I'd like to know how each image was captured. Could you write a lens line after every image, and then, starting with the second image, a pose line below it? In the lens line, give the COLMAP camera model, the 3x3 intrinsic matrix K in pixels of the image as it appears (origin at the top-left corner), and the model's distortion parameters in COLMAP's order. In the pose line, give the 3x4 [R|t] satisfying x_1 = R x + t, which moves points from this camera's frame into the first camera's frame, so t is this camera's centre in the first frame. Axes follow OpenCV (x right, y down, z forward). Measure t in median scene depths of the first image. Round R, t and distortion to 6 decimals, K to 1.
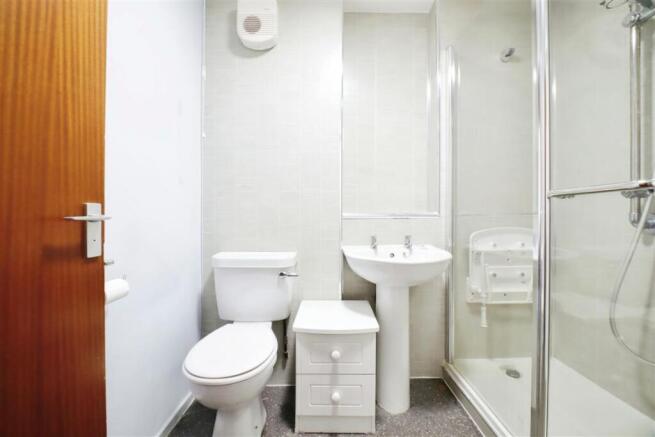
lens RADIAL K [[280.6, 0, 325.1], [0, 280.6, 216.3], [0, 0, 1]] dist [-0.025954, -0.000475]
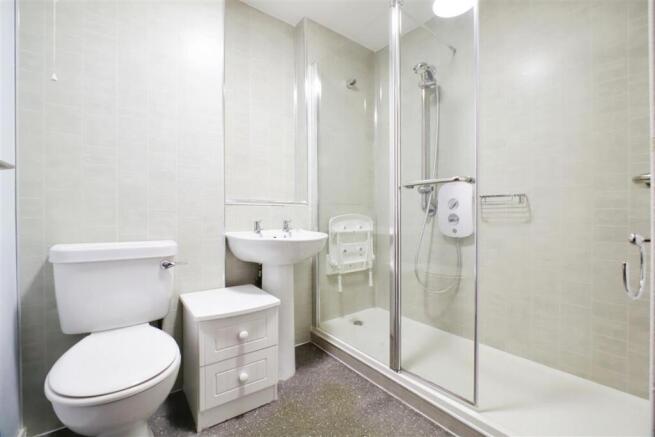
lens RADIAL K [[280.6, 0, 324.3], [0, 280.6, 218.8], [0, 0, 1]] dist [-0.025954, -0.000475]
pose [[0.790940, 0.002810, 0.611887, -0.274899], [-0.005332, 0.999983, 0.002300, 0.060833], [-0.611870, -0.005082, 0.790942, 0.025671]]
